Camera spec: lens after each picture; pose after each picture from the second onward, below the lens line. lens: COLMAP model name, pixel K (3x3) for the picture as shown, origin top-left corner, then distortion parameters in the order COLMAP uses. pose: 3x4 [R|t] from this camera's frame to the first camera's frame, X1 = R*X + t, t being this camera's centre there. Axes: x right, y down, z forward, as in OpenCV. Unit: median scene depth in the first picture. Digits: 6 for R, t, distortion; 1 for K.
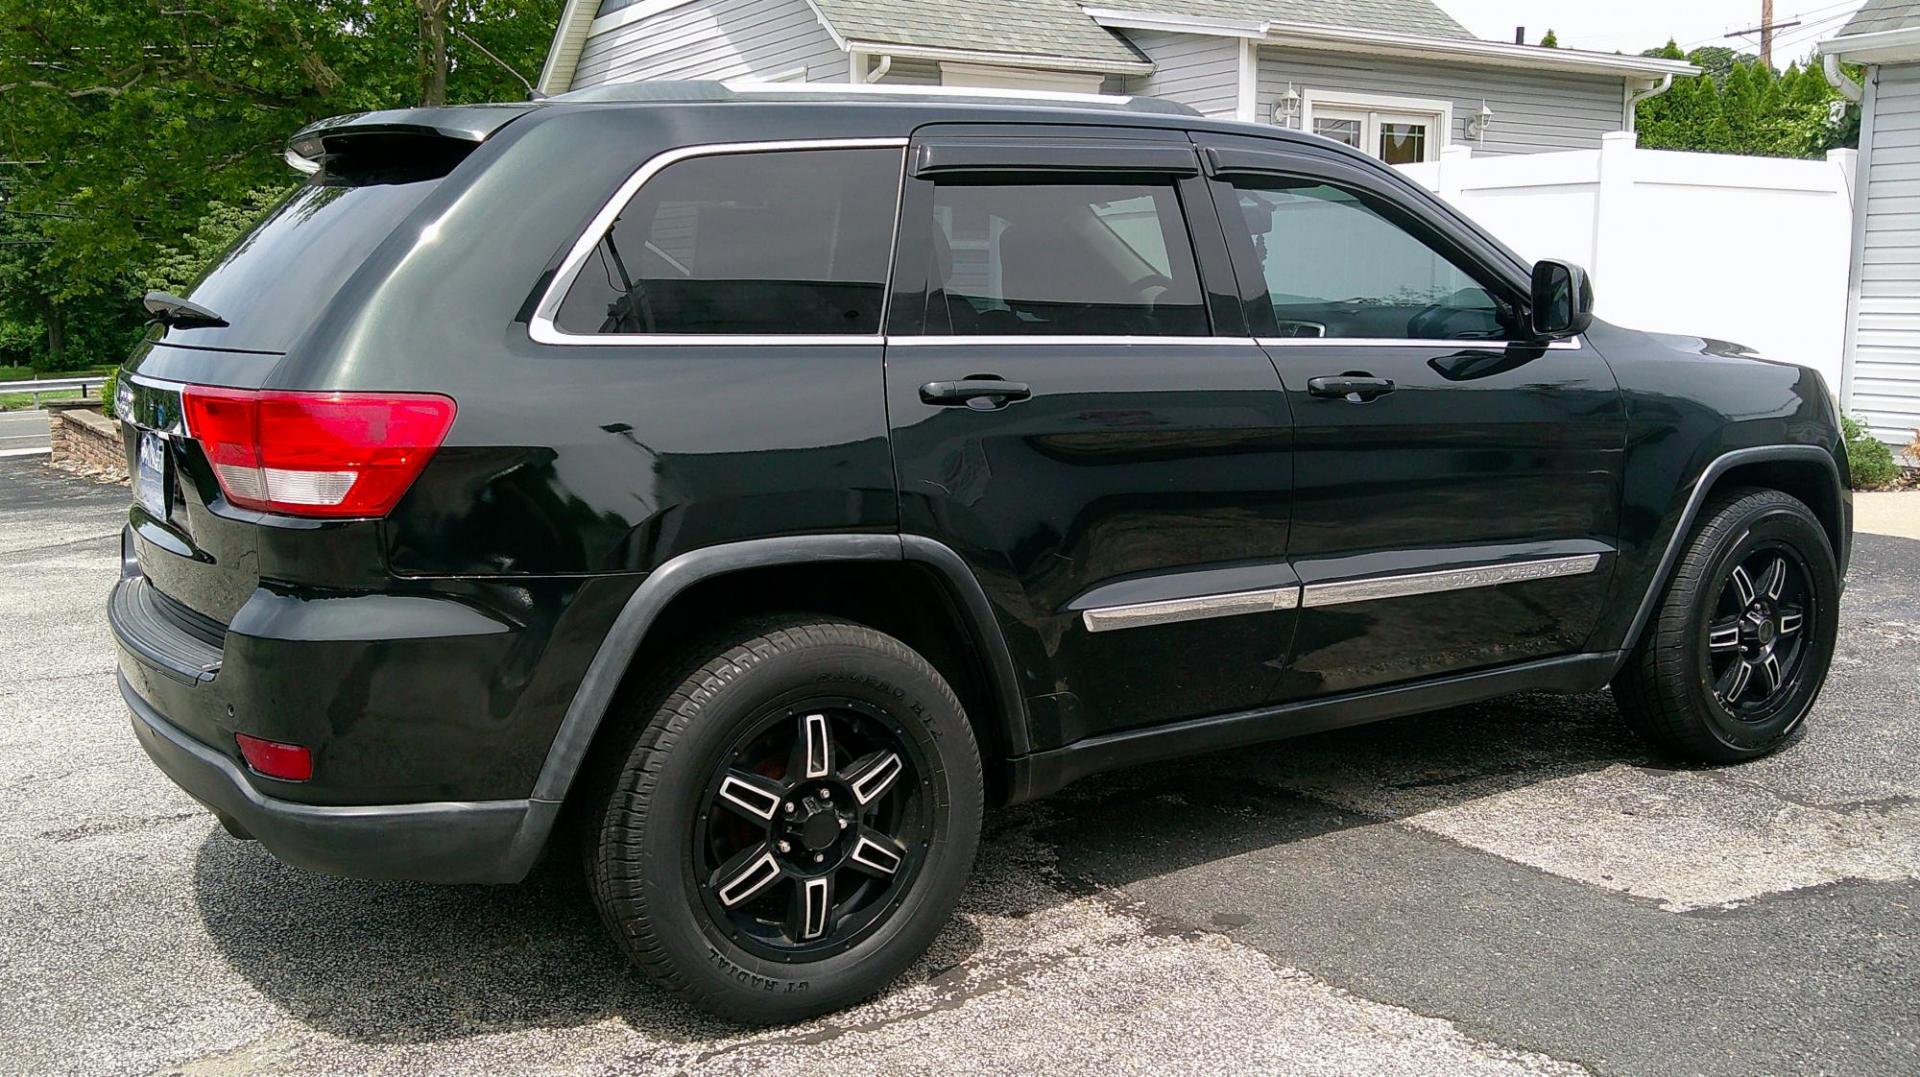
lens RADIAL K [[1689.0, 0, 903.3], [0, 1689.0, 542.9], [0, 0, 1]] dist [0.088918, -0.221503]
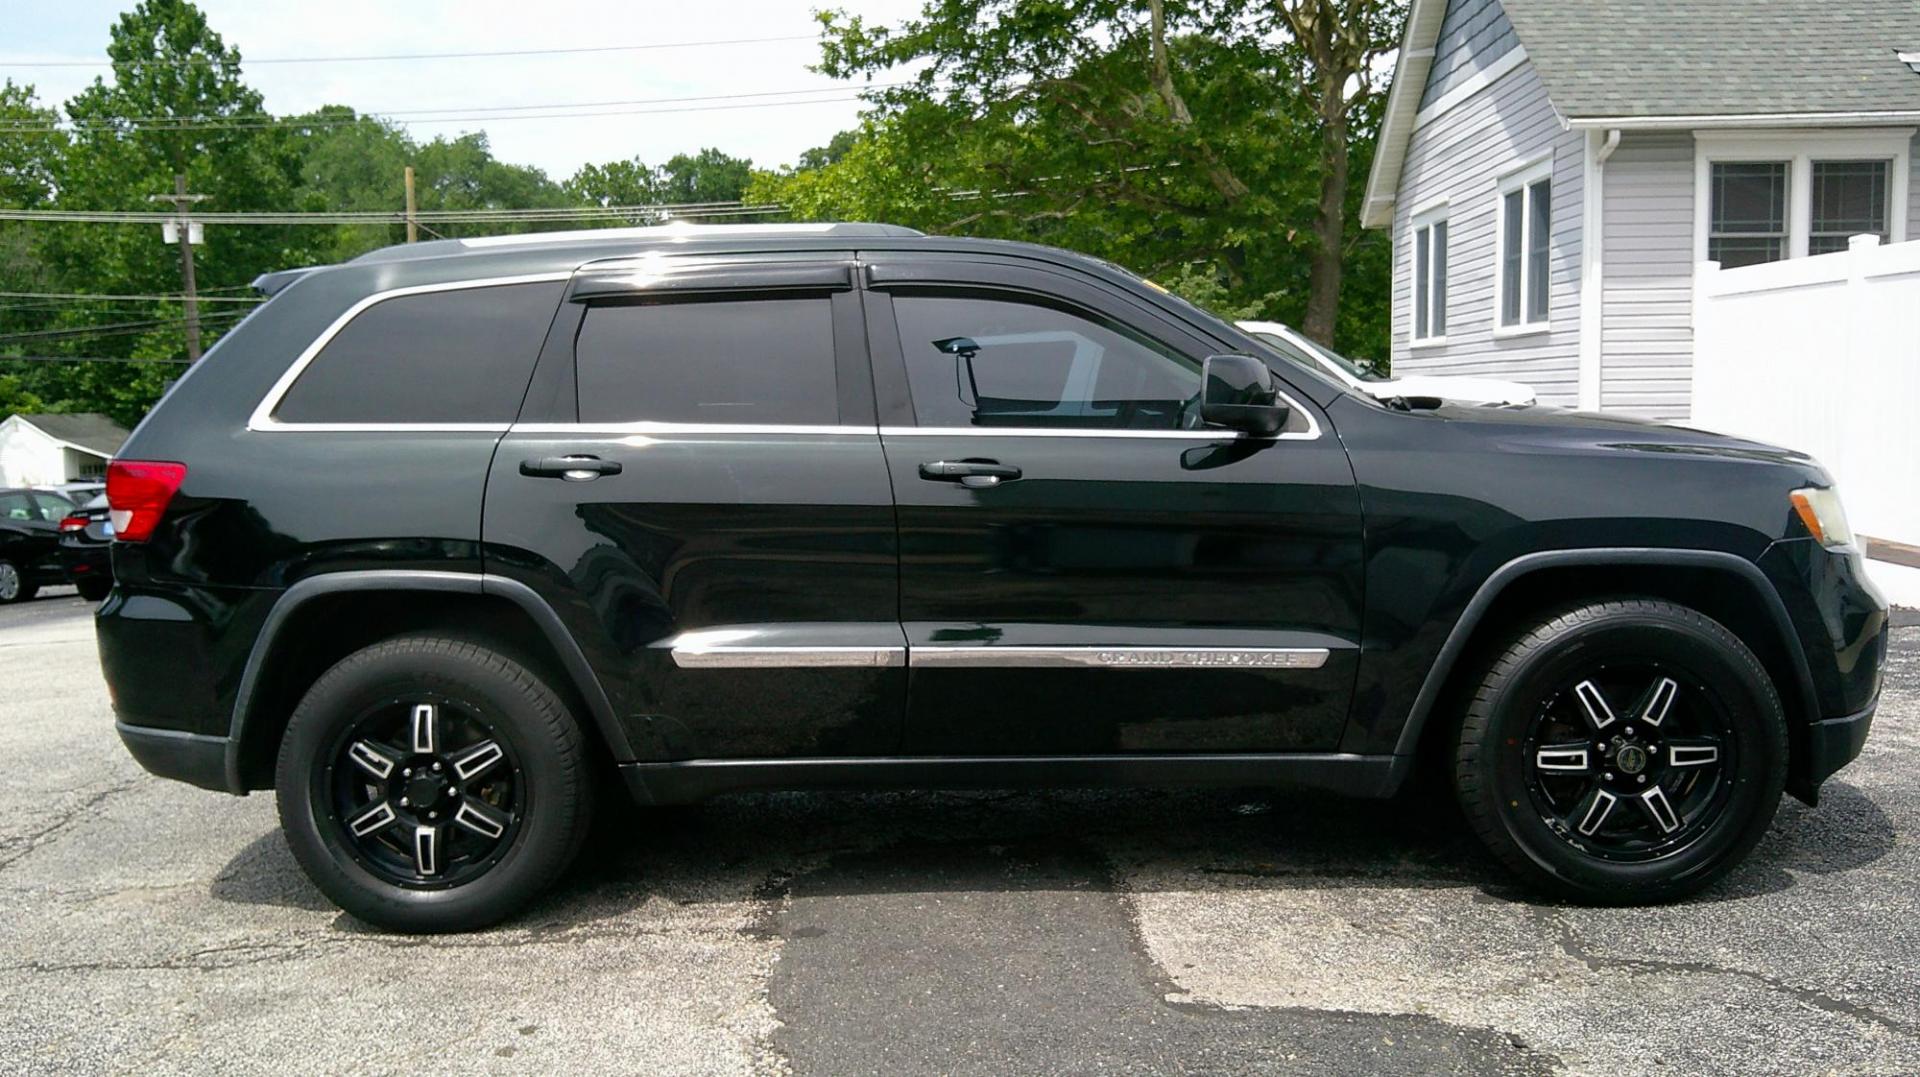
lens RADIAL K [[1660.8, 0, 921.6], [0, 1660.8, 560.9], [0, 0, 1]] dist [0.079183, -0.204717]
pose [[0.833179, 0.045818, -0.551103, 0.819683], [-0.067301, 0.997555, -0.018813, -0.011720], [0.548893, 0.052765, 0.834225, 0.085896]]
